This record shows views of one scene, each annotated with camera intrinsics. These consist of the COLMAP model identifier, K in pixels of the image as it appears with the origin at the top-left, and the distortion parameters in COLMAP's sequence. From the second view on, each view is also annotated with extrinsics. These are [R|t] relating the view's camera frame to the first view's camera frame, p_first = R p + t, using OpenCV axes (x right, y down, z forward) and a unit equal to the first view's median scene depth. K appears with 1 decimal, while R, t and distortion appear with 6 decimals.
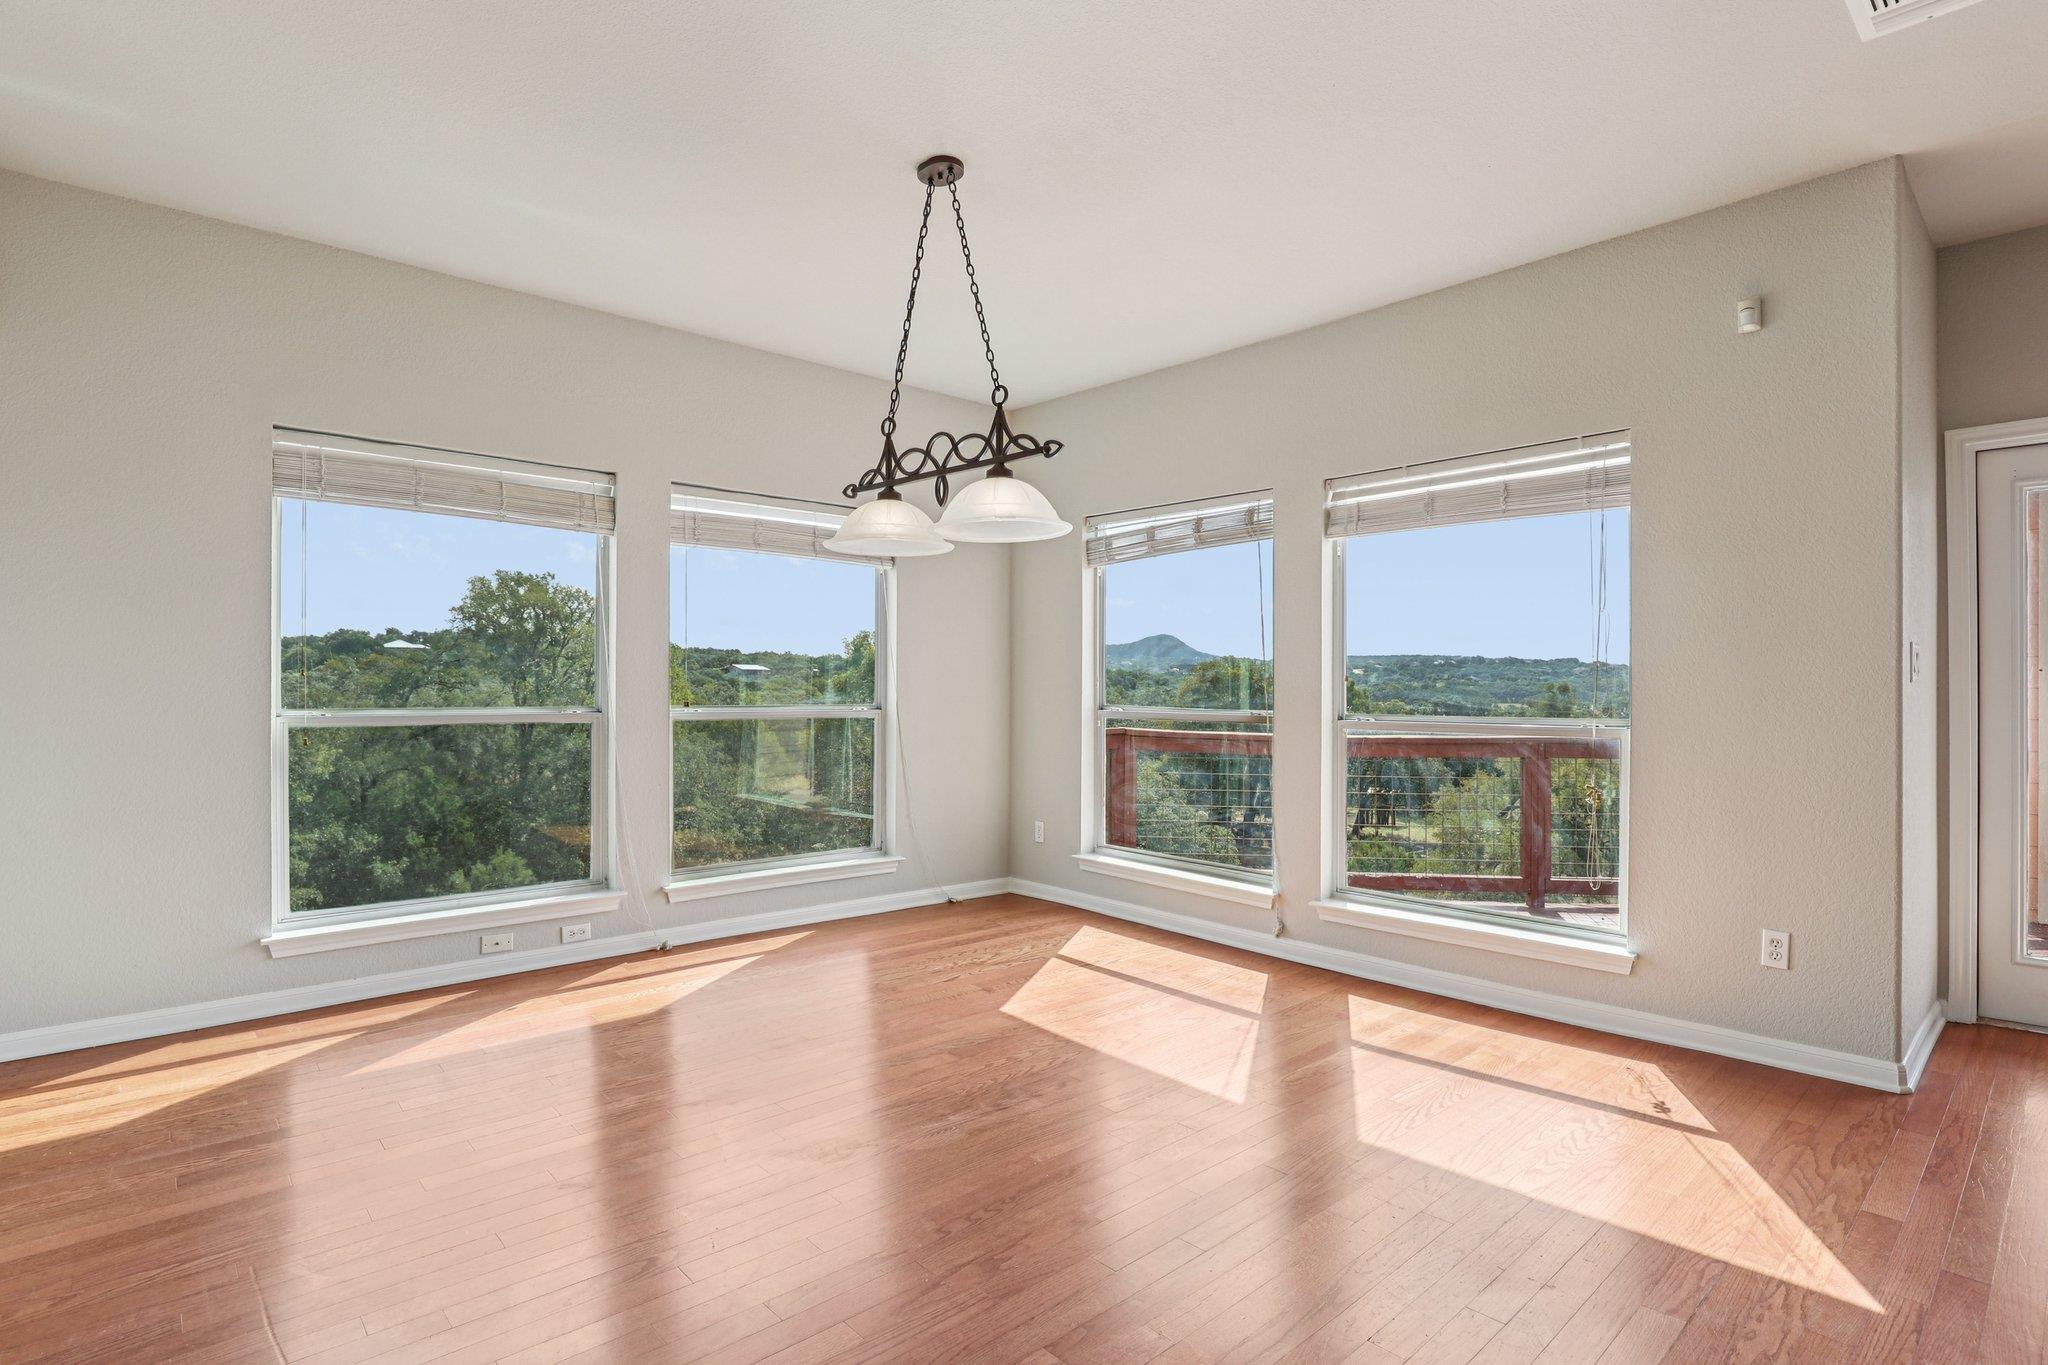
lens RADIAL K [[989.3, 0, 1050.4], [0, 989.3, 679.4], [0, 0, 1]] dist [-0.040243, 0.006046]
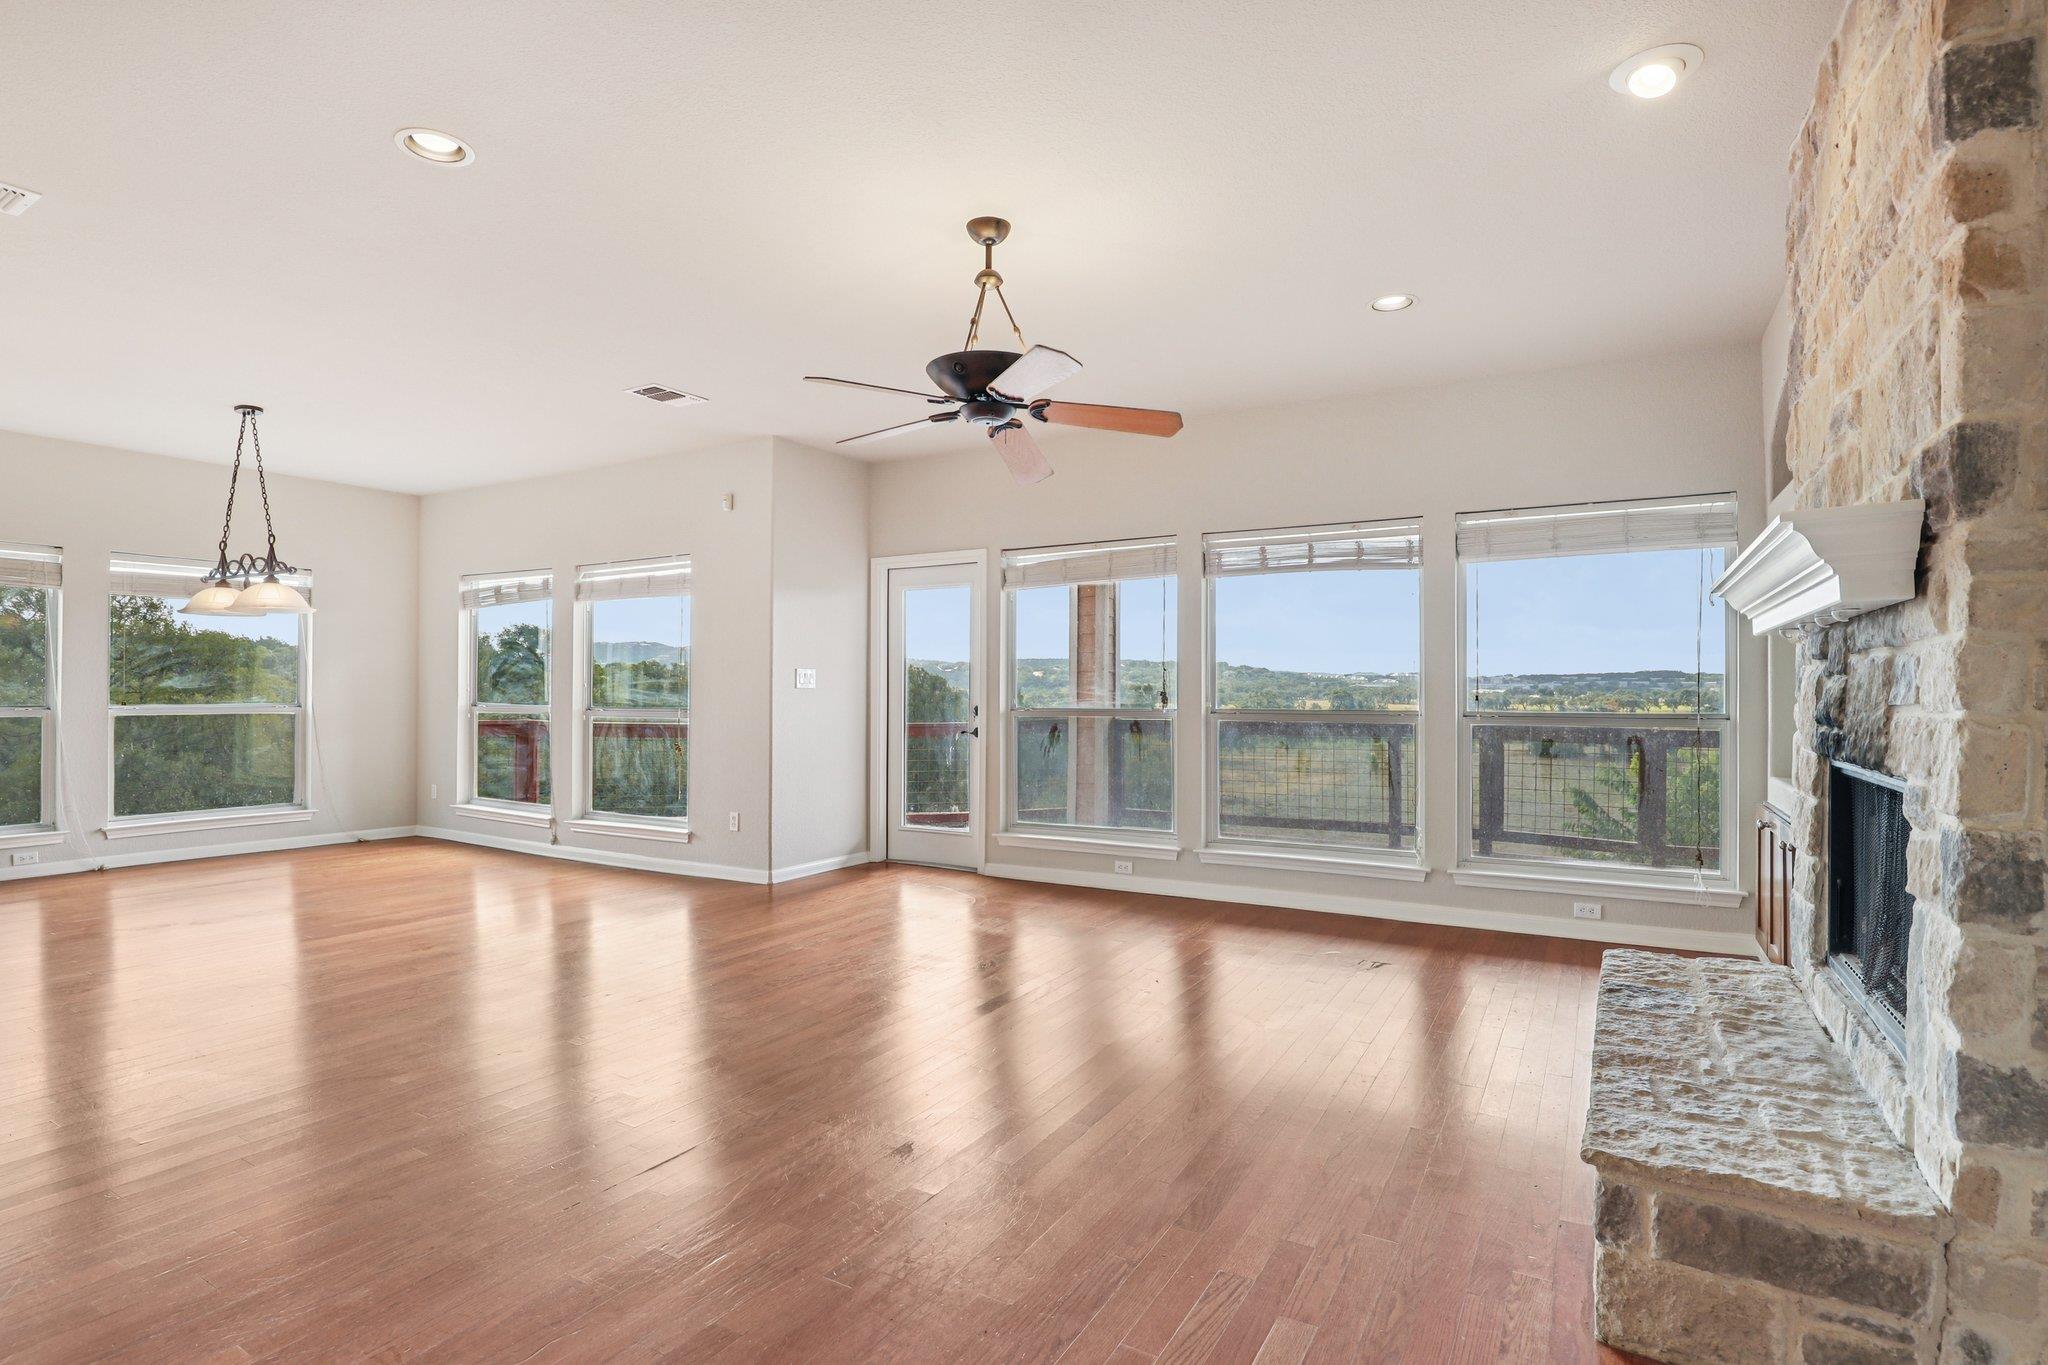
lens RADIAL K [[989.3, 0, 1050.4], [0, 989.3, 679.4], [0, 0, 1]] dist [-0.040243, 0.006046]
pose [[0.953518, -0.000189, 0.301336, 0.534312], [0.000702, 0.999998, -0.001594, -0.008818], [-0.301335, 0.001732, 0.953517, -0.801670]]
